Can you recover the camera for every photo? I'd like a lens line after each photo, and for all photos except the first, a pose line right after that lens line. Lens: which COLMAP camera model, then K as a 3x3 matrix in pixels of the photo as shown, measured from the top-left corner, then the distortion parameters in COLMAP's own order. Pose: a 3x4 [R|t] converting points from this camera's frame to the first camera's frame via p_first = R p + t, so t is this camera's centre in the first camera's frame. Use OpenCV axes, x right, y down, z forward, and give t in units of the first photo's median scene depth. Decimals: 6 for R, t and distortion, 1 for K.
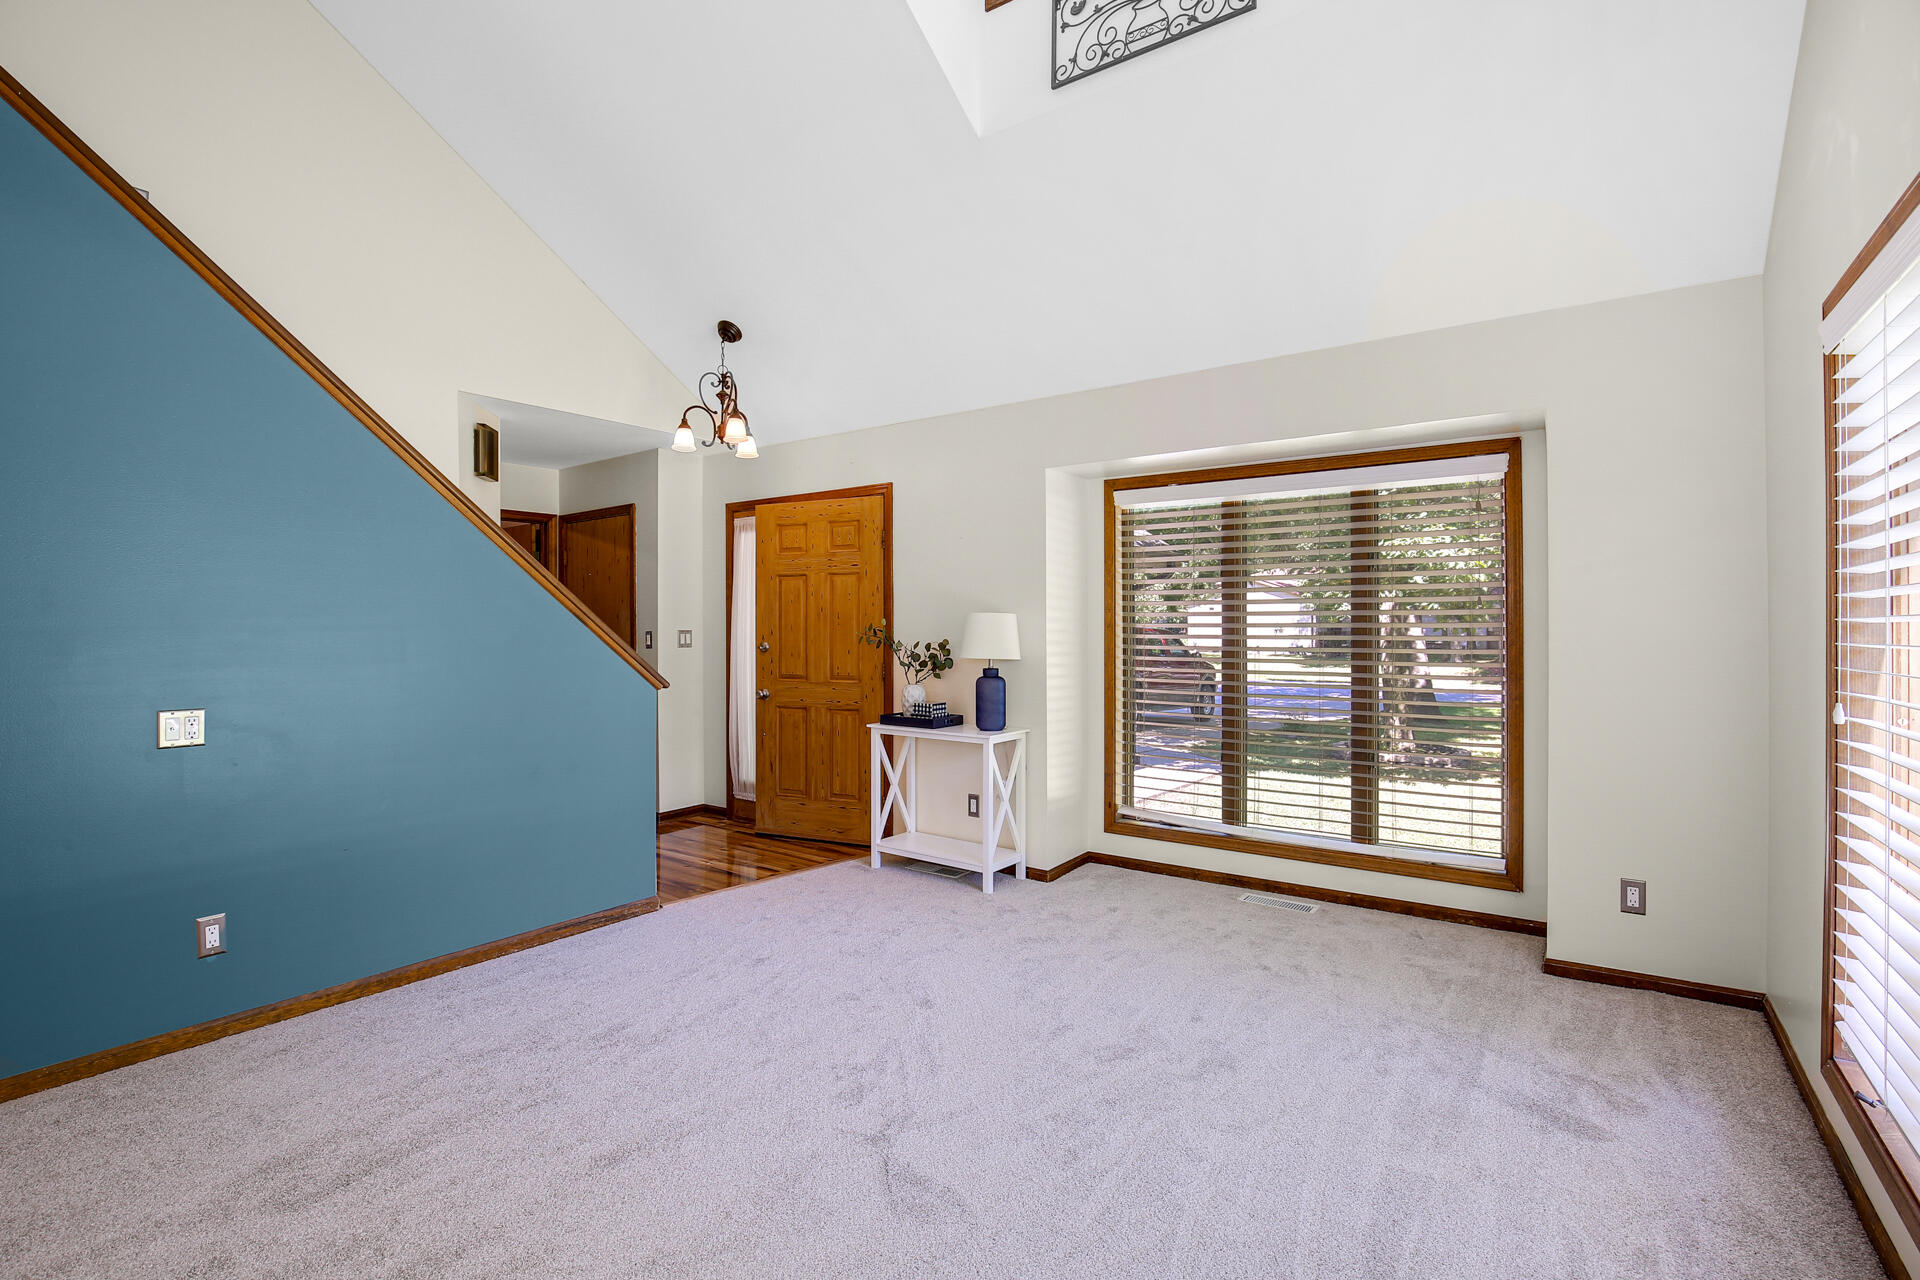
lens RADIAL K [[875.3, 0, 954.8], [0, 875.3, 627.3], [0, 0, 1]] dist [-0.027837, 0.000329]
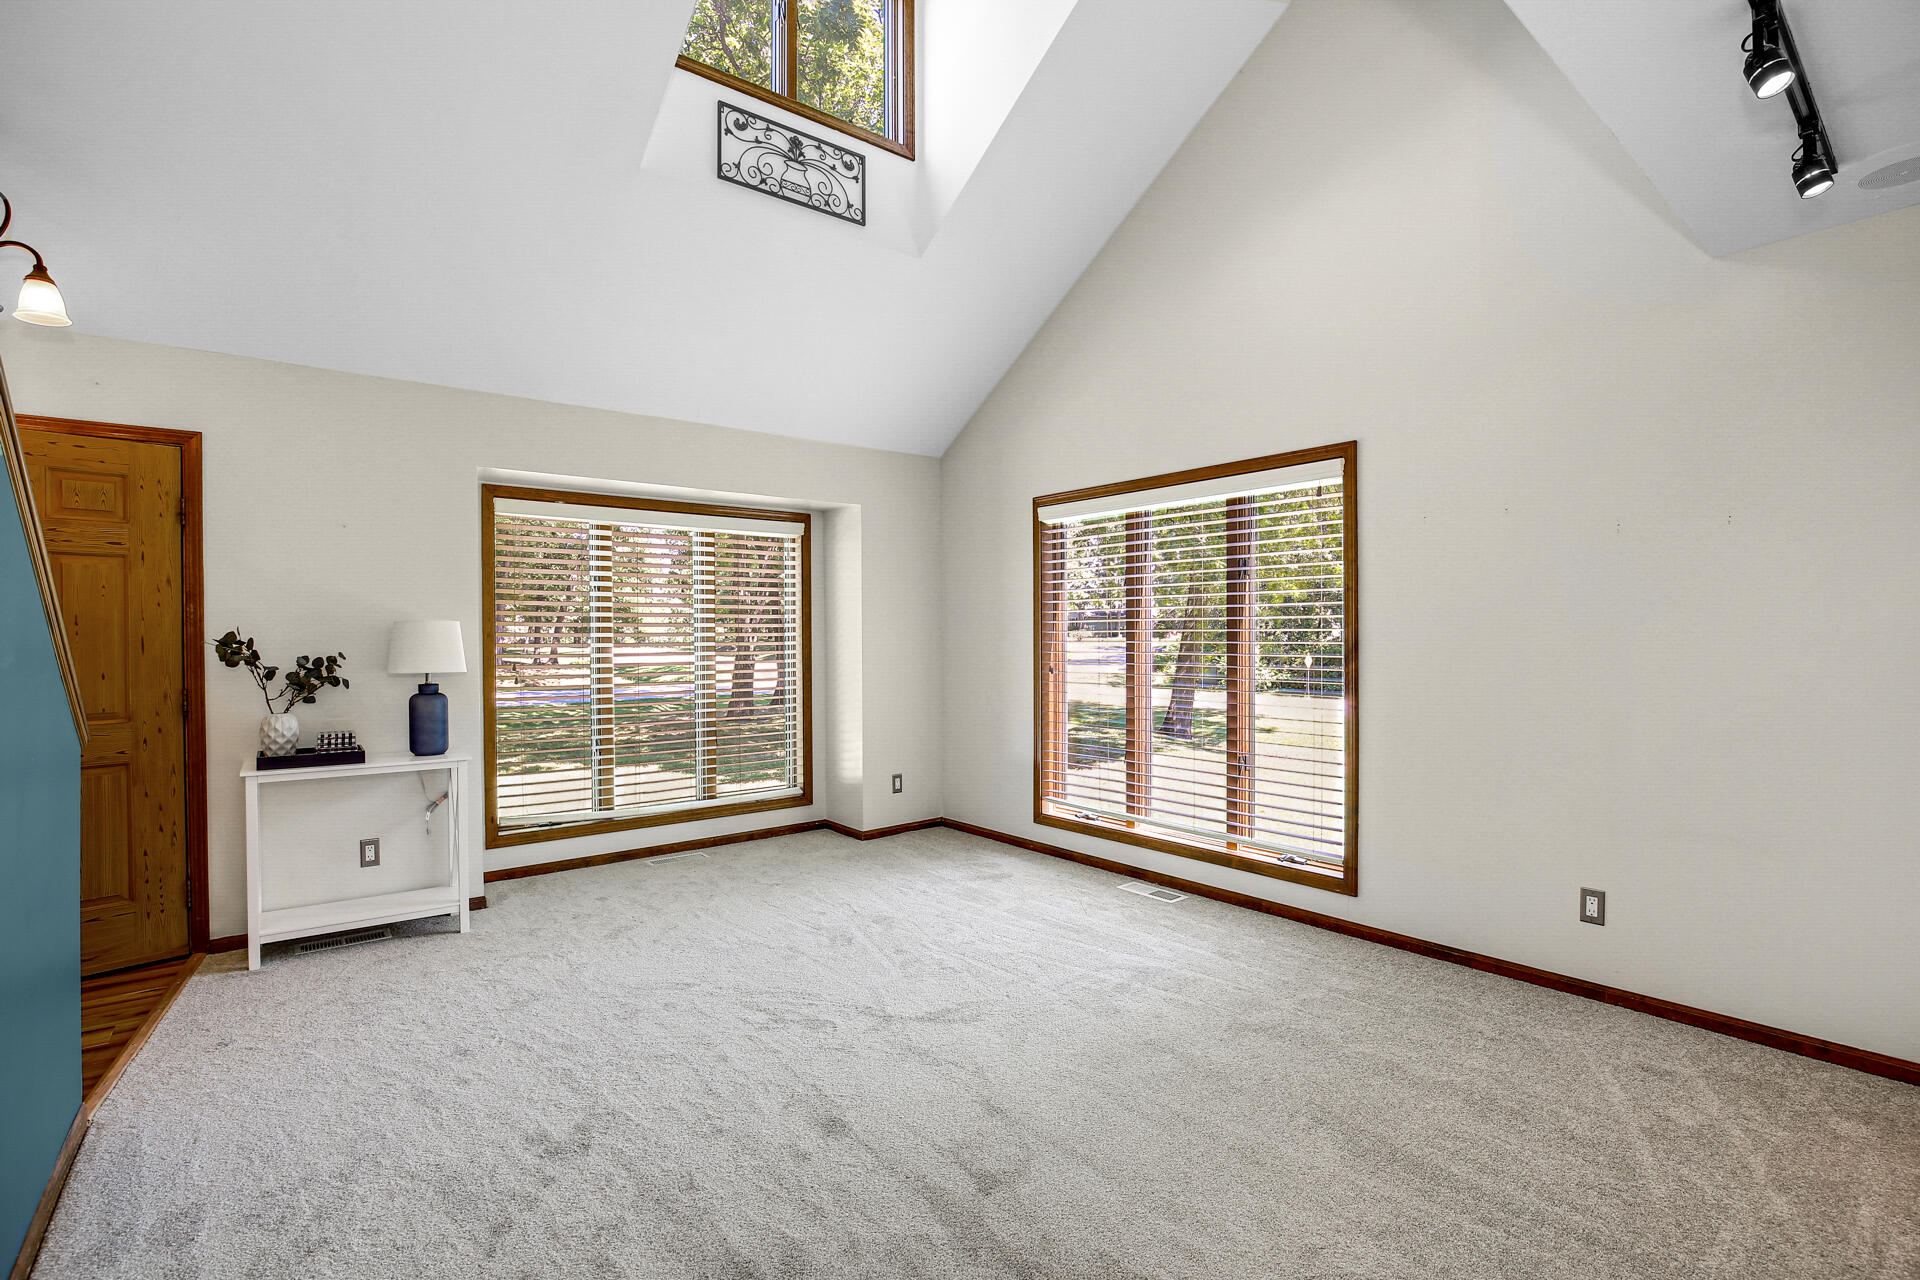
lens RADIAL K [[875.3, 0, 955.7], [0, 875.3, 642.3], [0, 0, 1]] dist [-0.027837, 0.000329]
pose [[0.272151, -0.009111, 0.962212, -0.743816], [0.004059, 0.999957, 0.008321, 0.000349], [-0.962246, 0.001641, 0.272176, 0.294812]]
